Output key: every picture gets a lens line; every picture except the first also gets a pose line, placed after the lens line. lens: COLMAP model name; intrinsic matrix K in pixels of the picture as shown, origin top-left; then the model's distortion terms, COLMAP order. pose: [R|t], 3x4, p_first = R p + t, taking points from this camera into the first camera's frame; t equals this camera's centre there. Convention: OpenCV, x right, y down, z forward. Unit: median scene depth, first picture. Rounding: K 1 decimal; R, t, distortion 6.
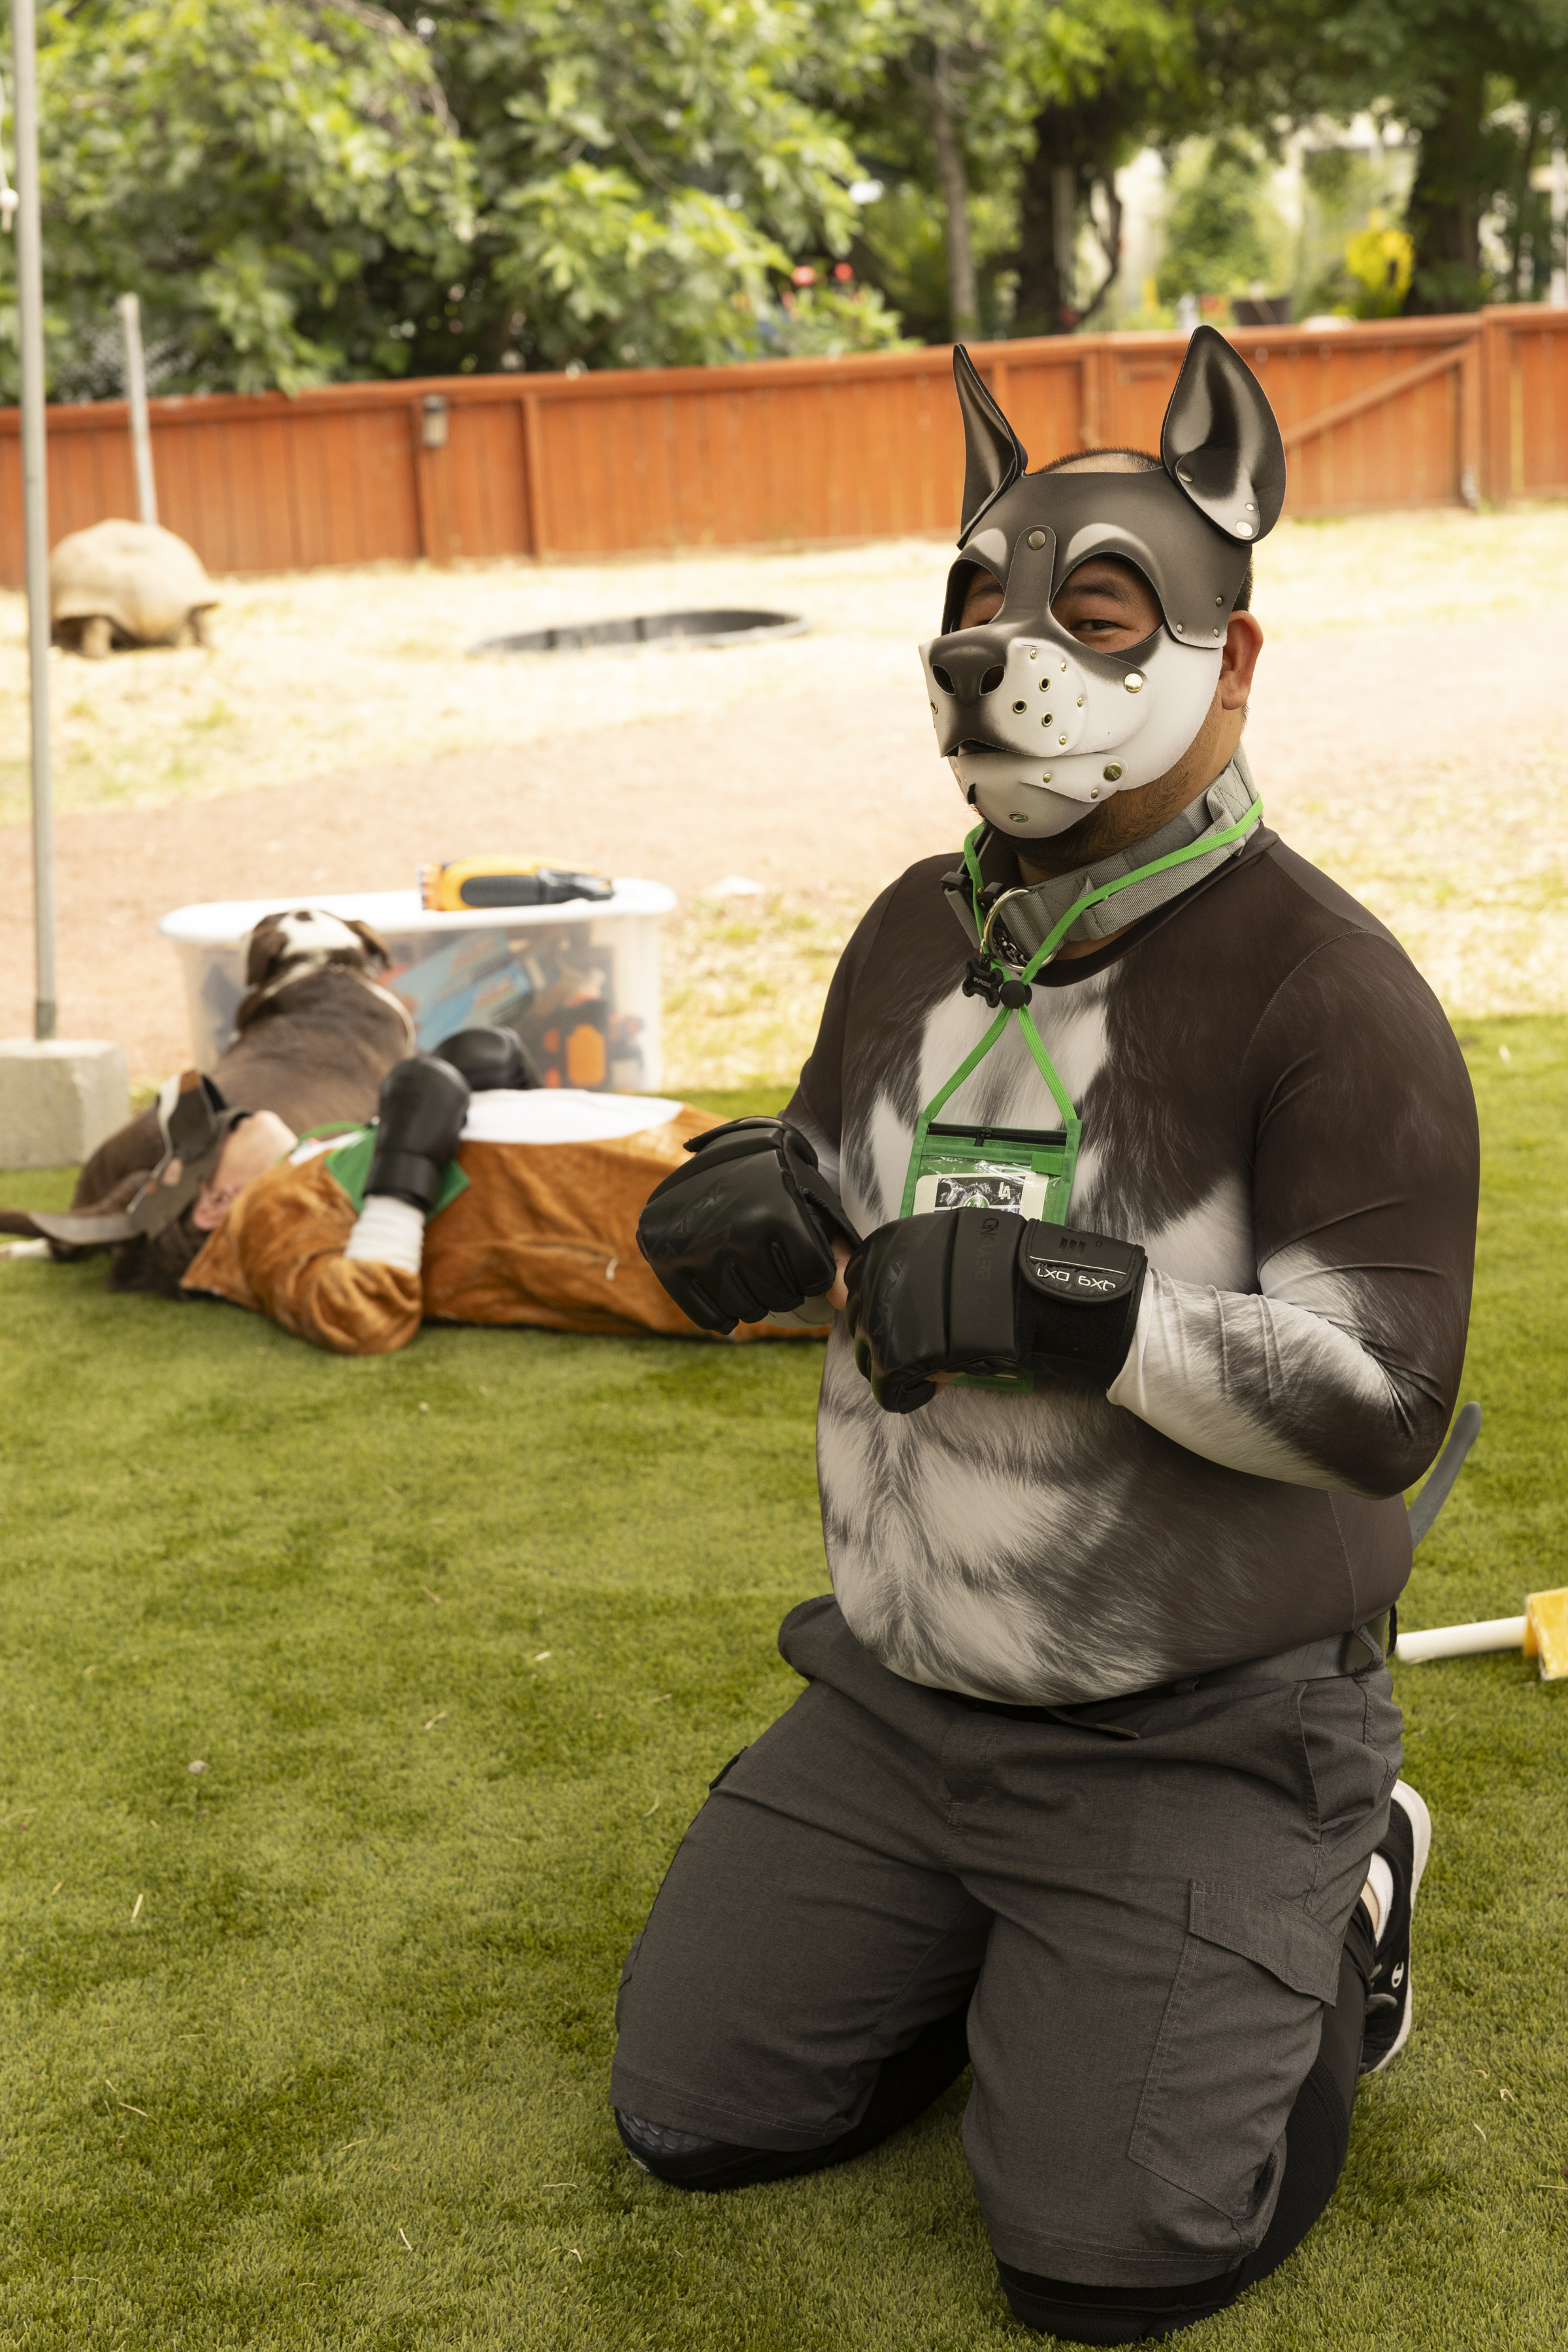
lens RADIAL K [[4115.7, 0, 784.0], [0, 4115.7, 1176.0], [0, 0, 1]] dist [-0.006235, 0.175255]
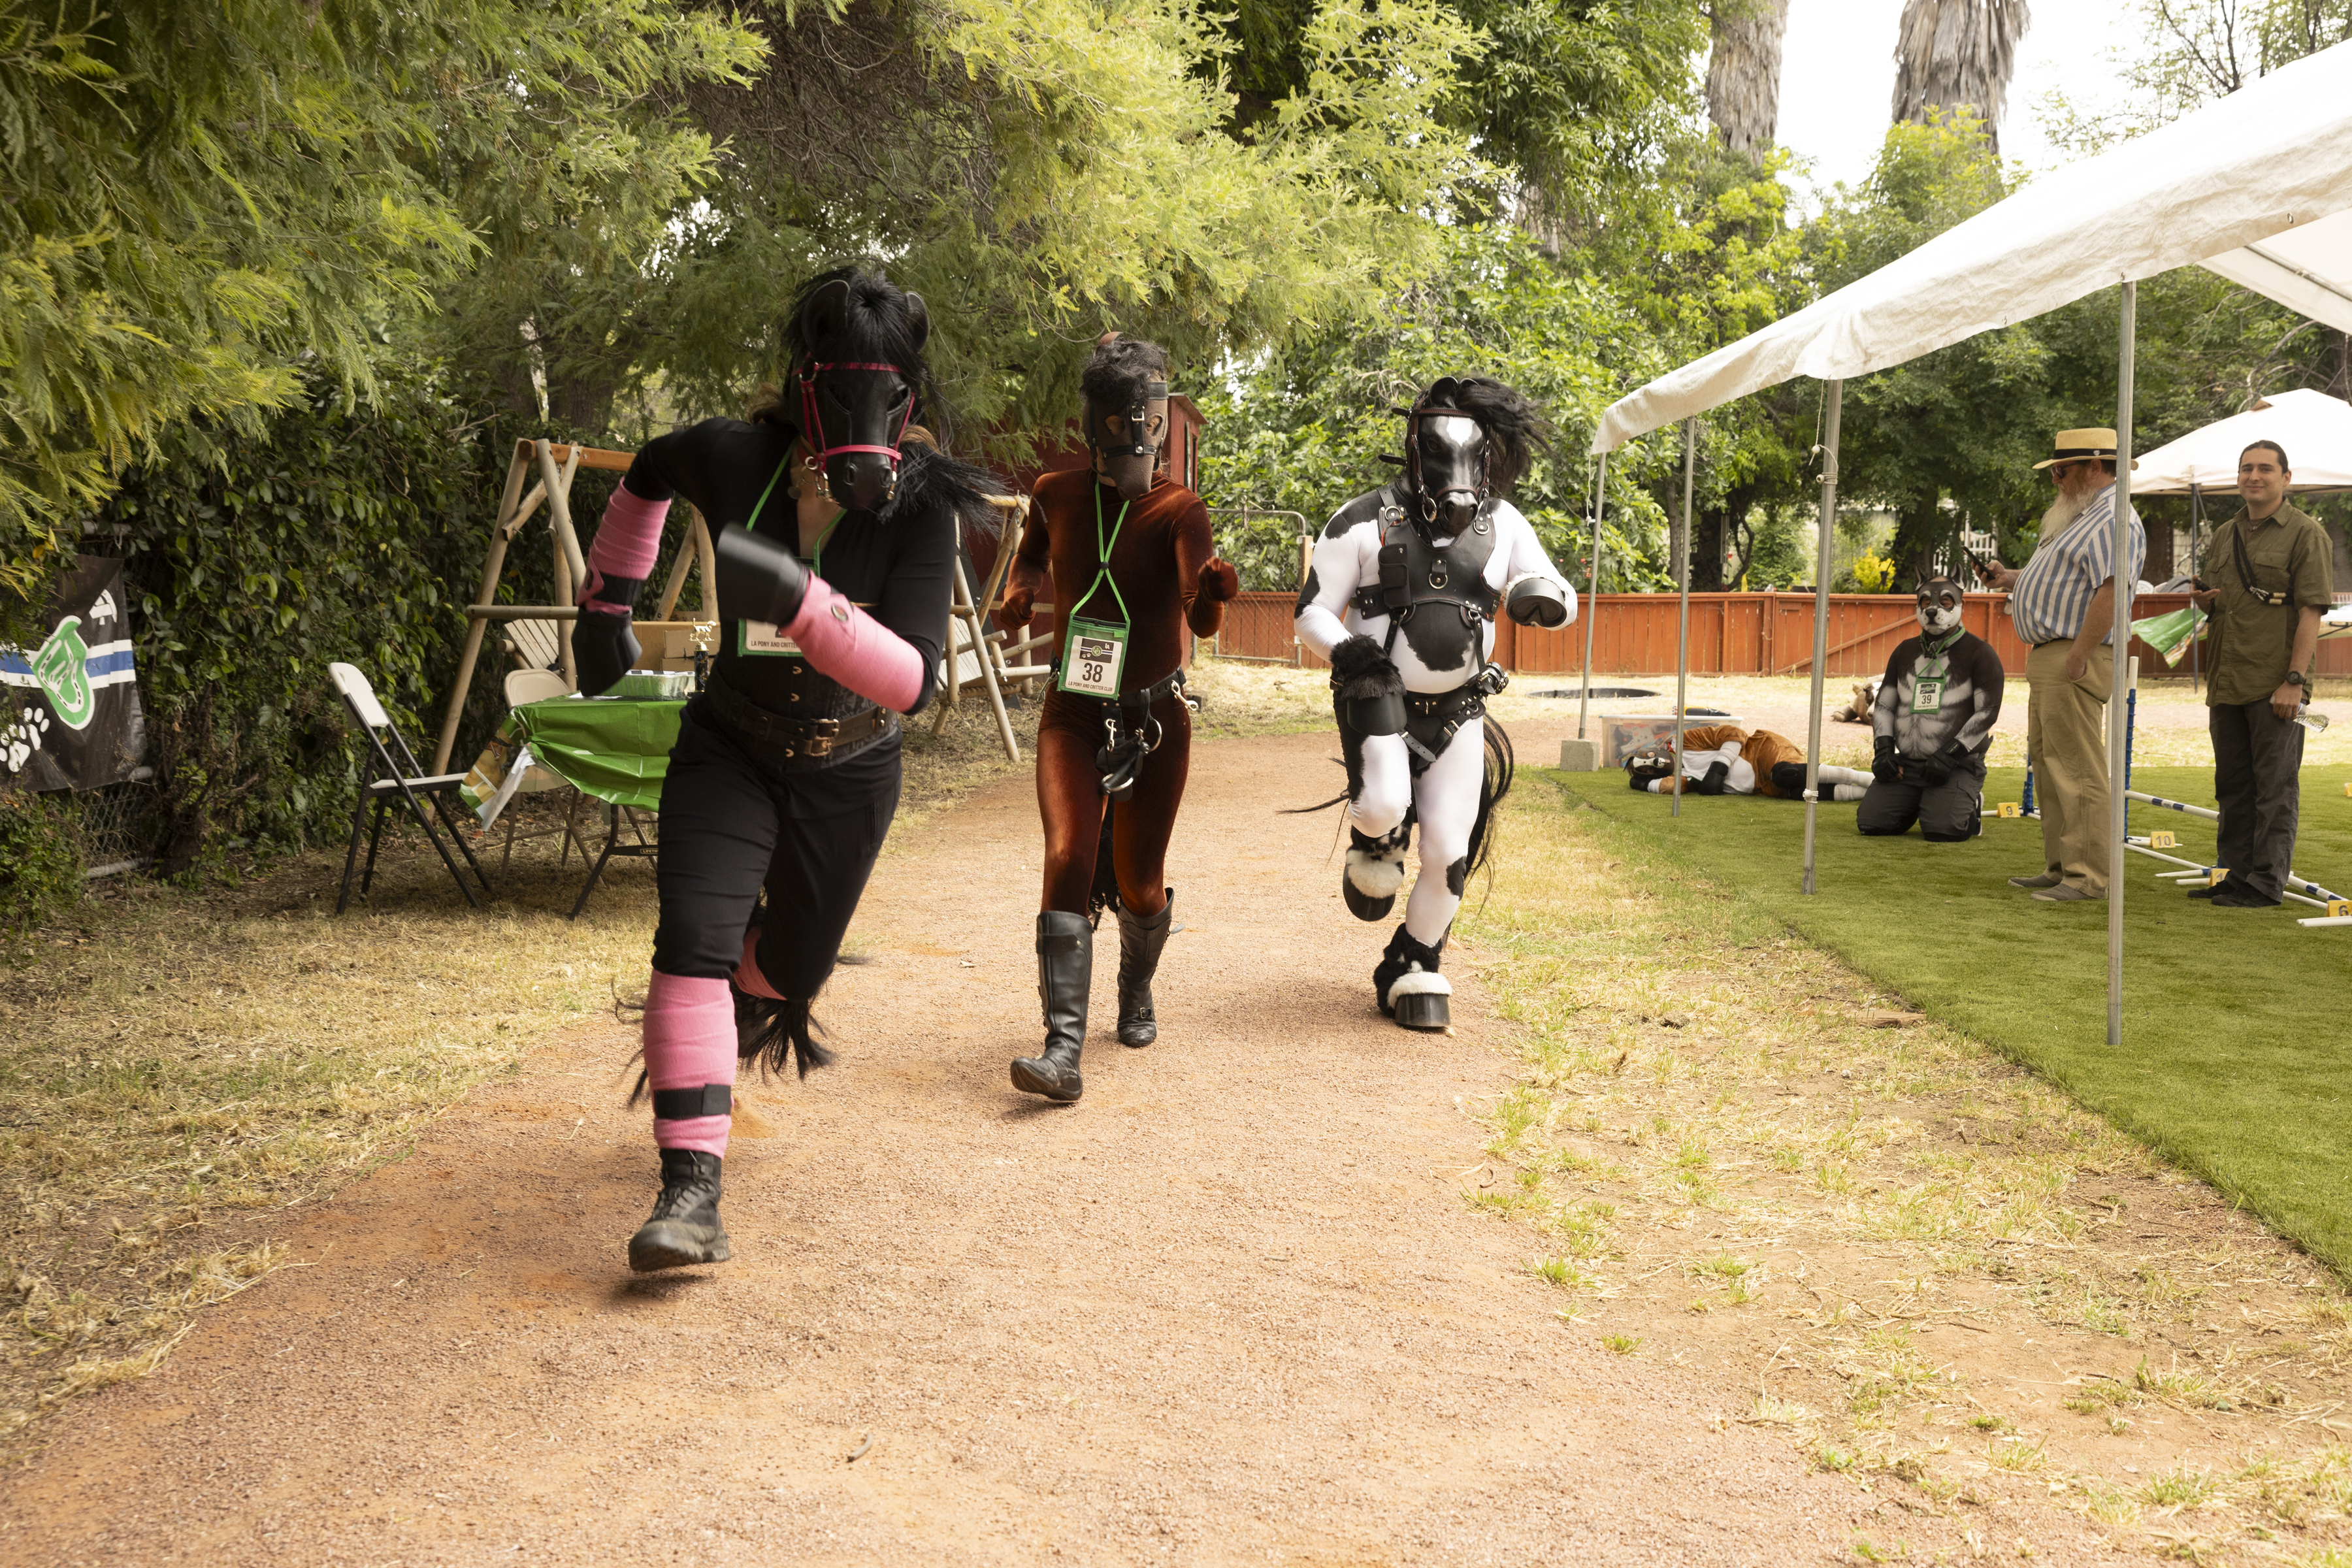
lens RADIAL K [[2710.5, 0, 1176.7], [0, 2710.5, 709.5], [0, 0, 1]] dist [-0.022477, 0.002892]
pose [[0.993484, 0.068305, -0.091230, -0.270501], [-0.081933, 0.984490, -0.155134, 0.295854], [0.079219, 0.161598, 0.983672, -1.207729]]
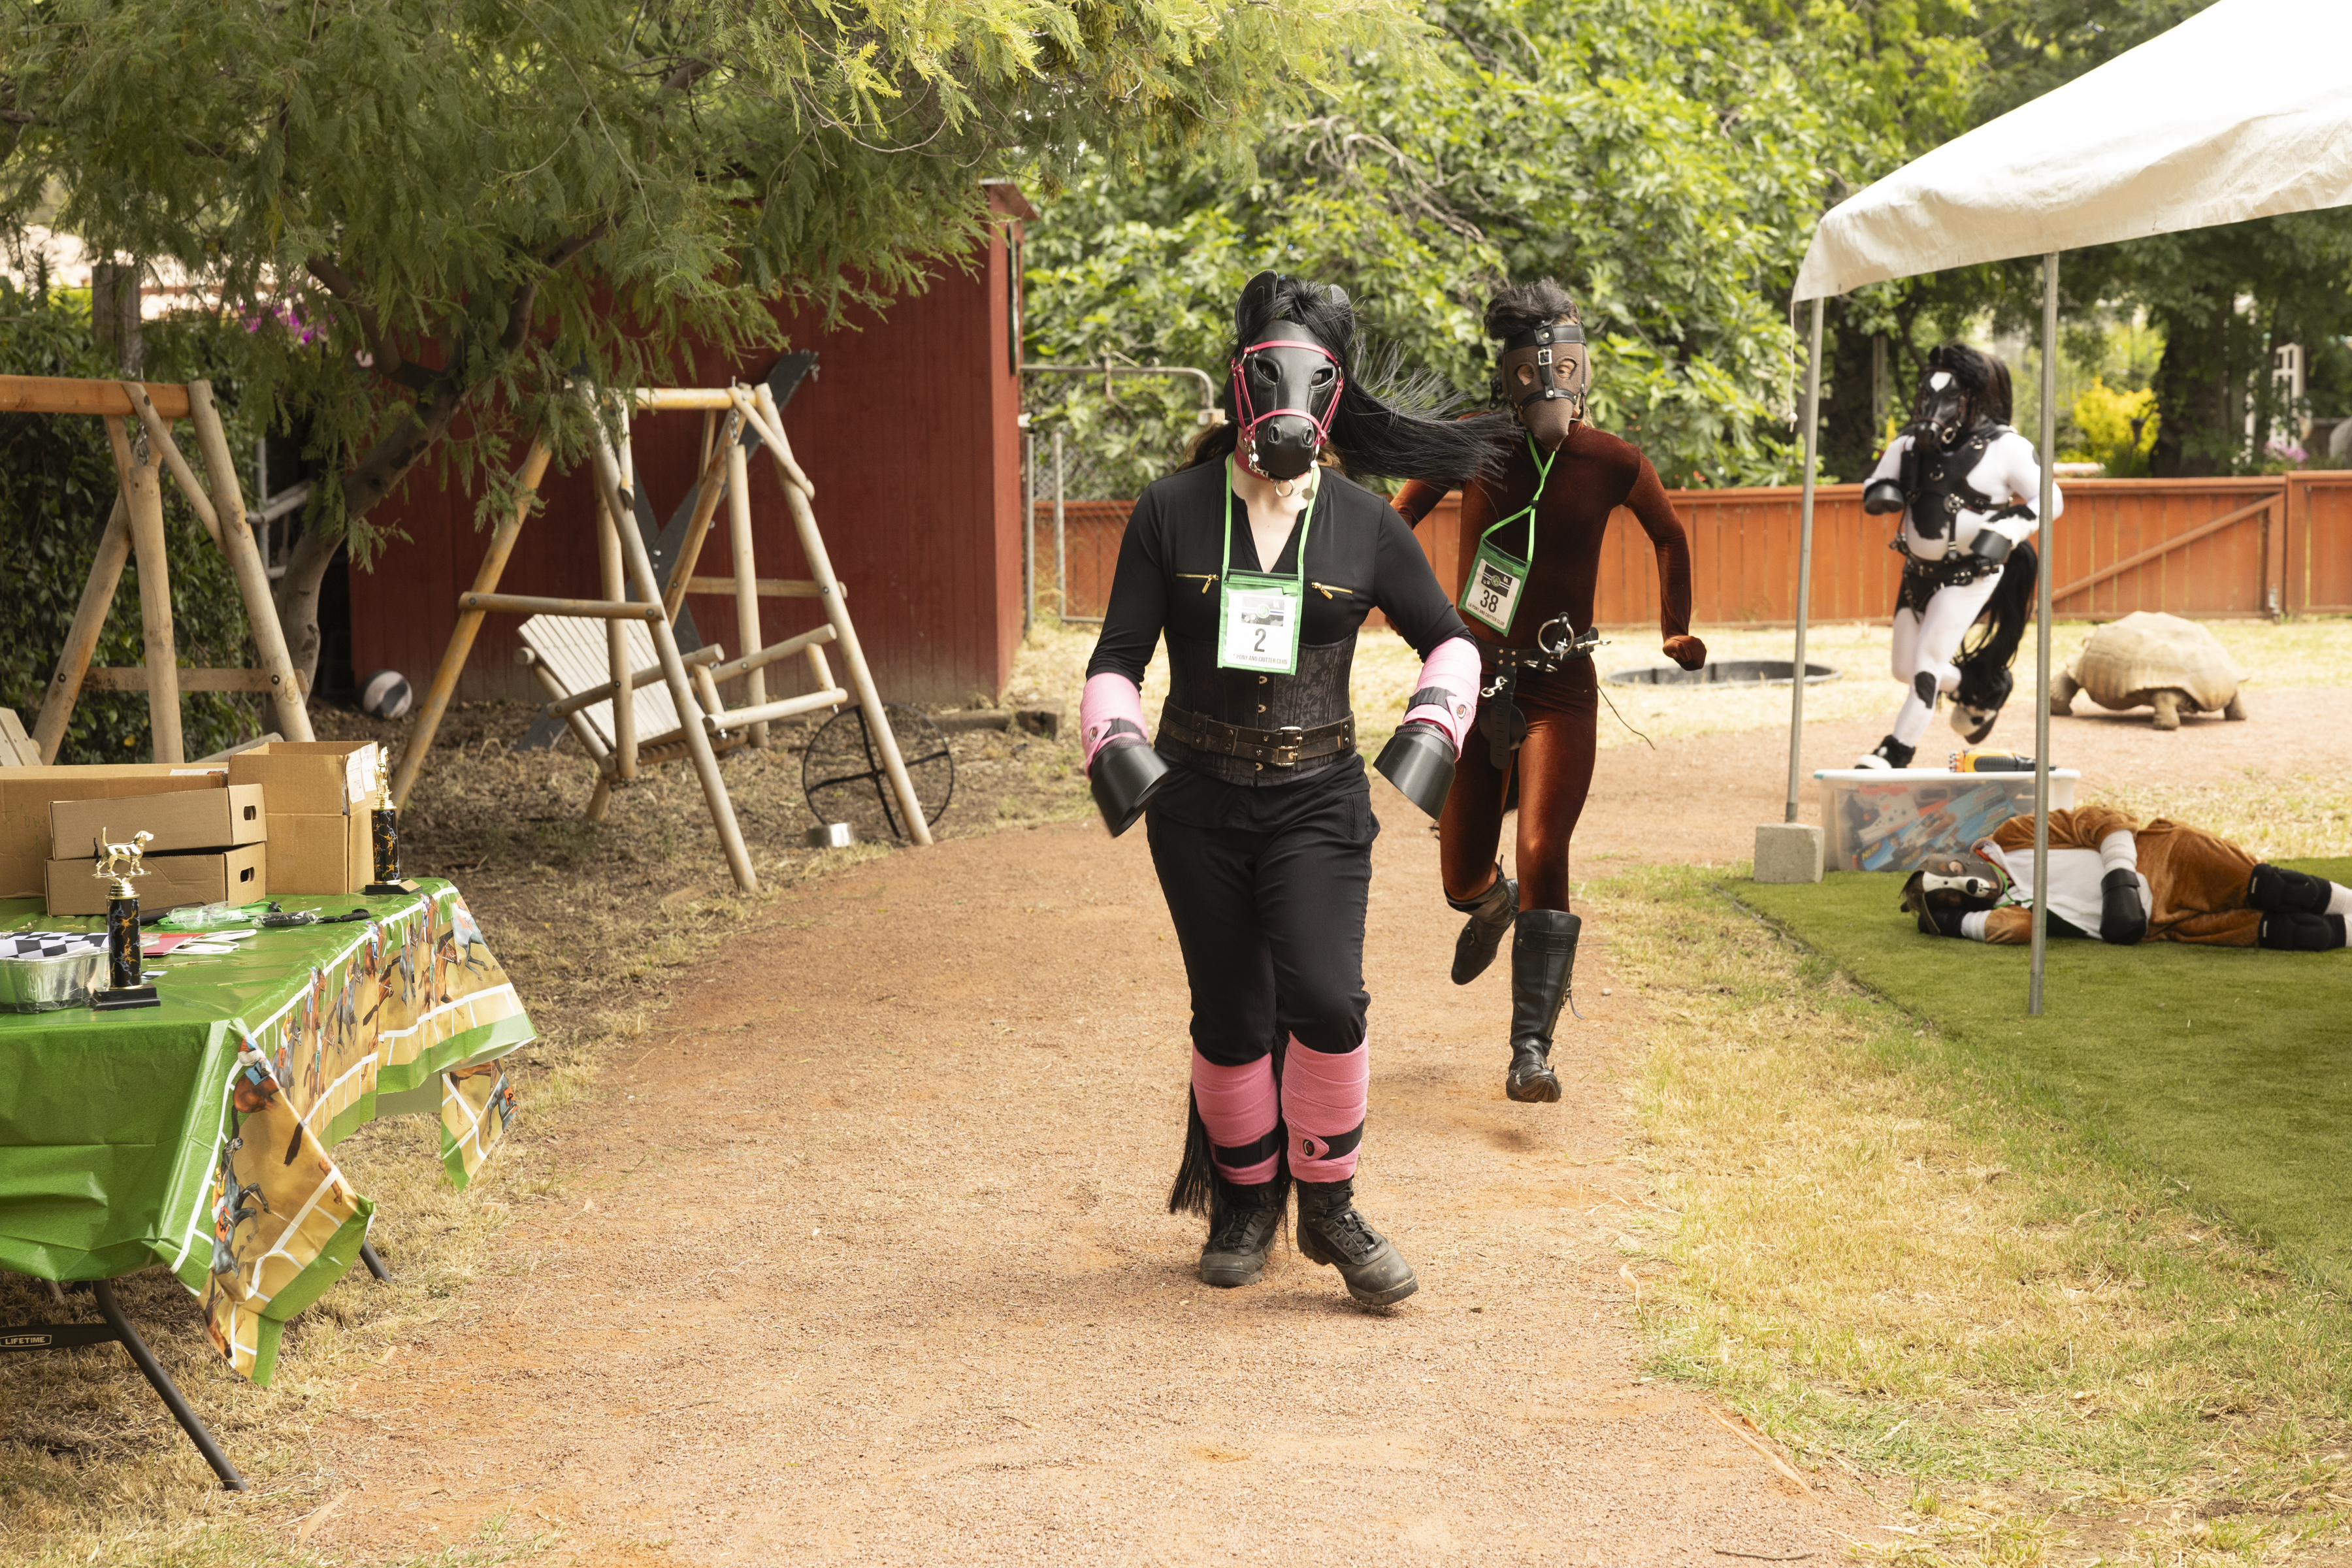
lens RADIAL K [[4240.6, 0, 1174.5], [0, 4240.6, 662.5], [0, 0, 1]] dist [0.031281, -0.053448]
pose [[0.998450, 0.043278, -0.035004, -0.348313], [-0.047987, 0.987920, -0.147345, 0.178178], [0.028204, 0.148796, 0.988466, -0.909605]]
